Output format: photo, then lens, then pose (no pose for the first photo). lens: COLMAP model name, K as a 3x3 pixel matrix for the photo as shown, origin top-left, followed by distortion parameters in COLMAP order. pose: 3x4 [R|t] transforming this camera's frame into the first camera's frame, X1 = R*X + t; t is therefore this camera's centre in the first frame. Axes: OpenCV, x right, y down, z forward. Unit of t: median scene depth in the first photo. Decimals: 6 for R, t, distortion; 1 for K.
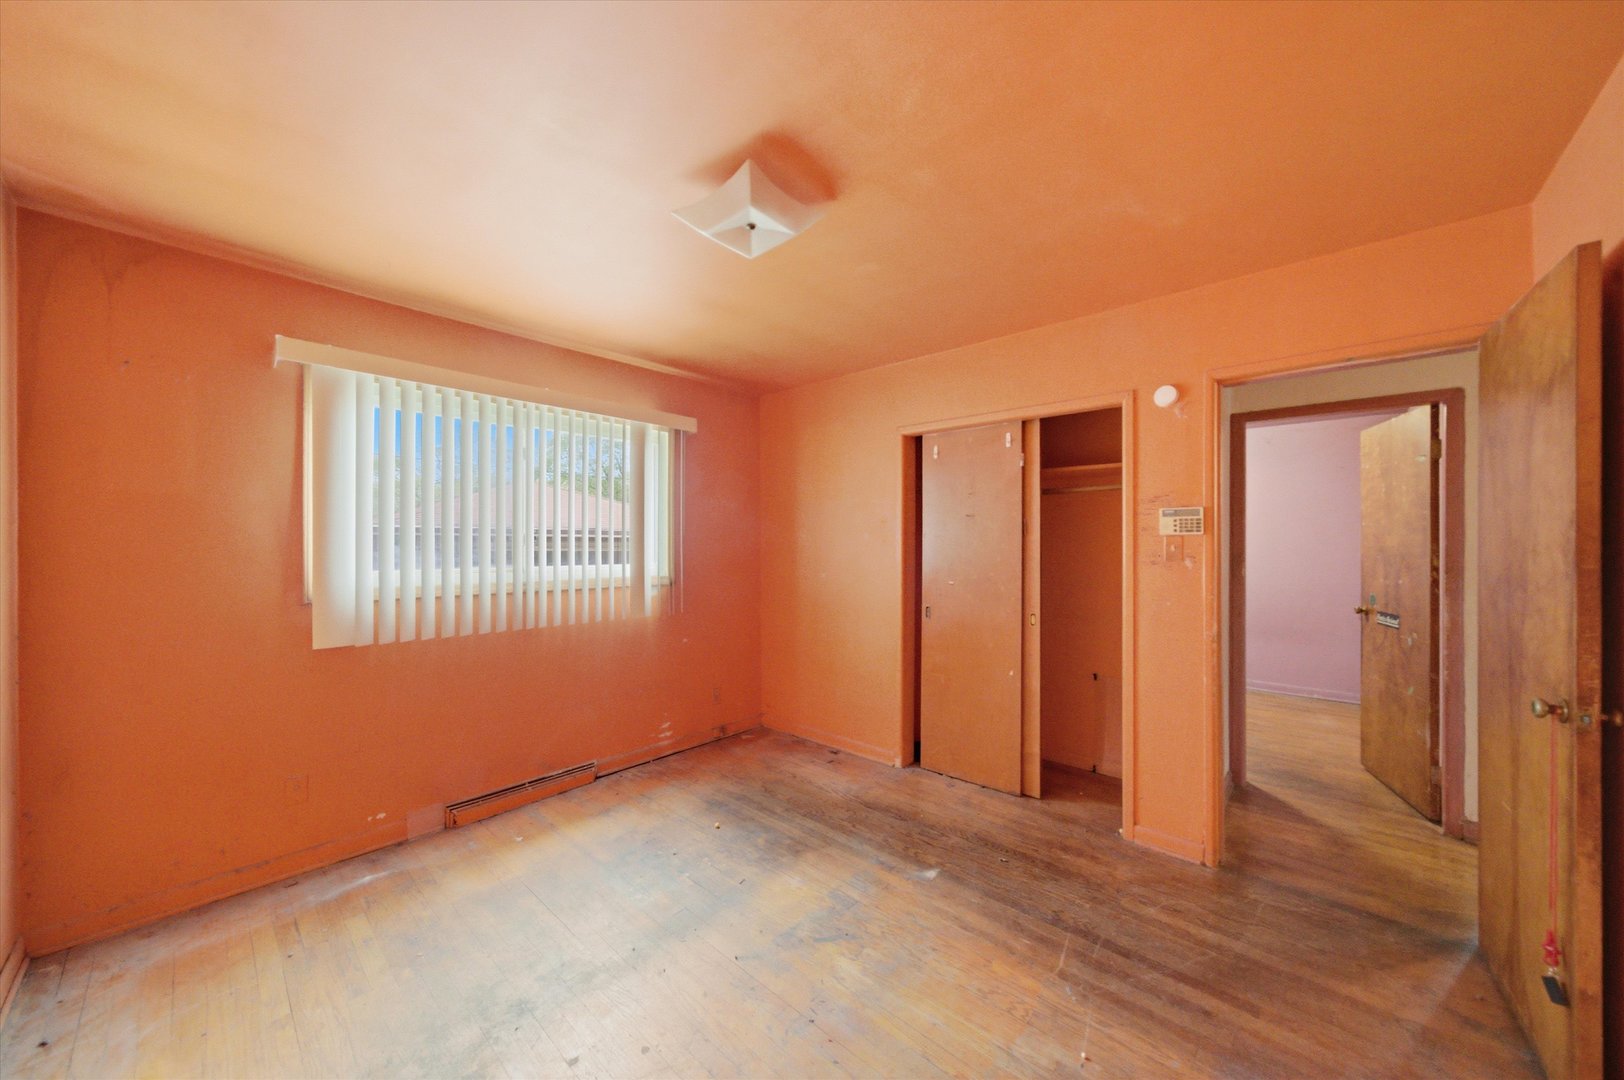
lens RADIAL K [[566.7, 0, 812.2], [0, 566.7, 539.5], [0, 0, 1]] dist [-0.002914, 0.000234]
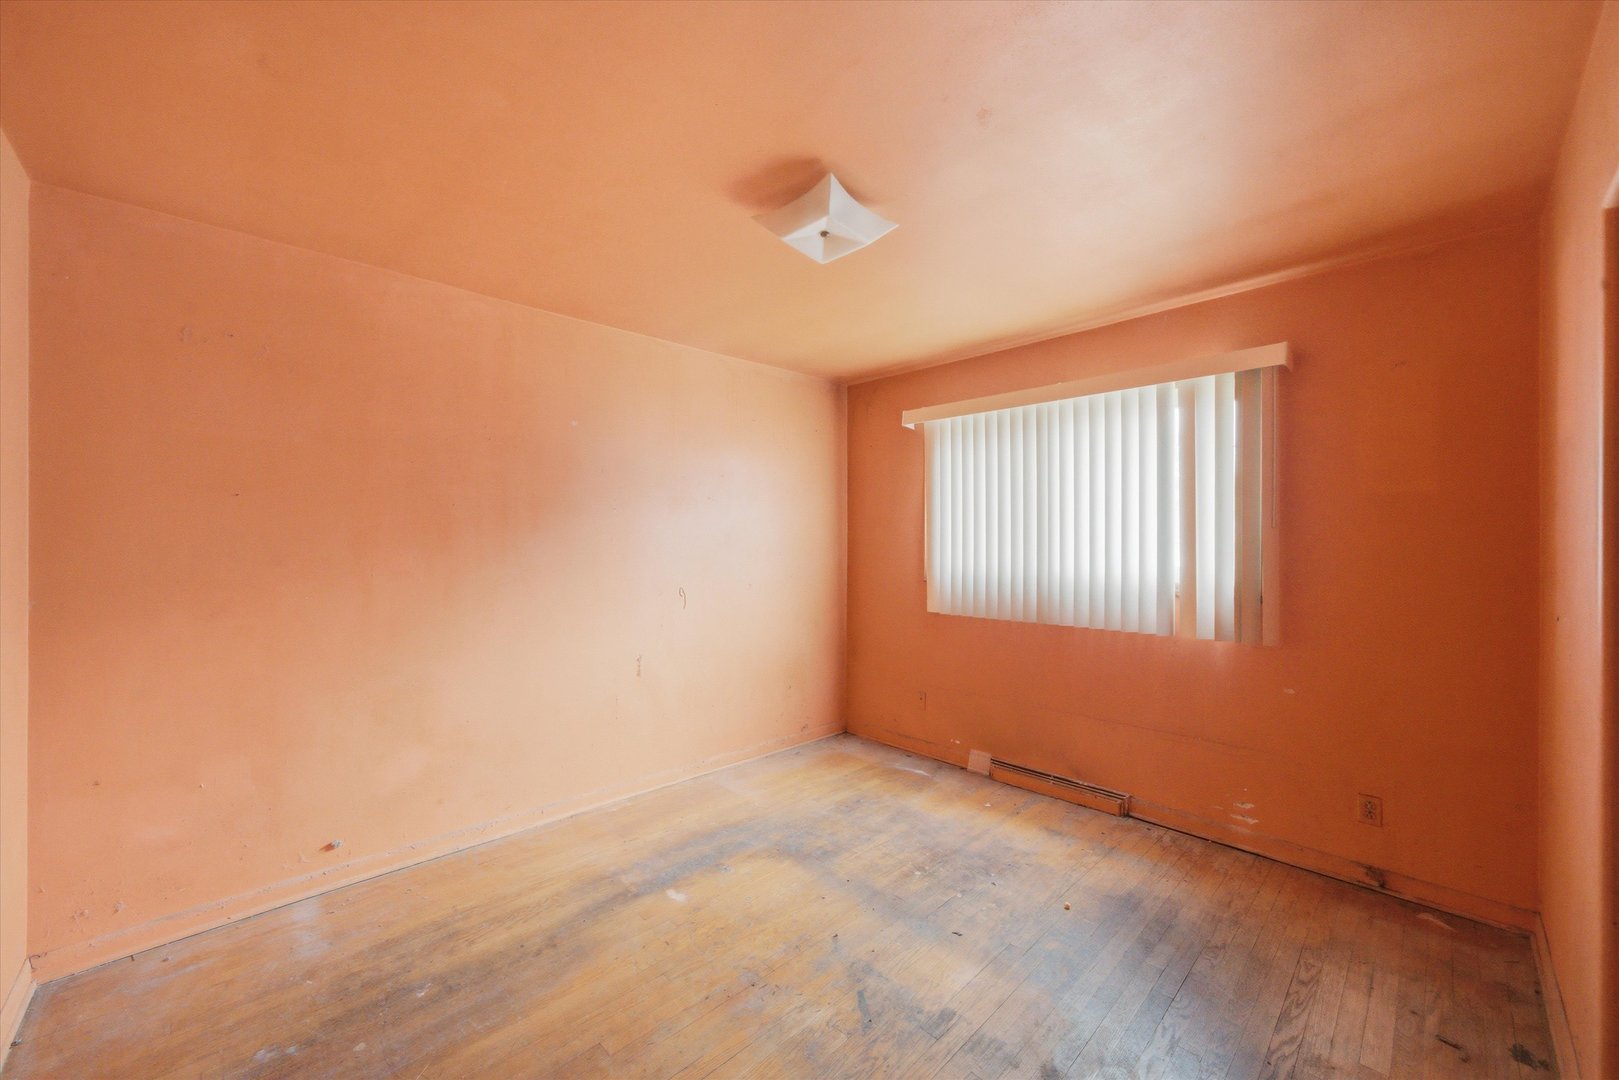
lens RADIAL K [[604.7, 0, 809.4], [0, 604.7, 541.8], [0, 0, 1]] dist [-0.002699, -0.000050]
pose [[-0.053595, -0.000934, -0.998562, 0.620308], [0.004016, 0.999991, -0.001150, 0.008946], [0.998555, -0.004072, -0.053591, 0.641674]]
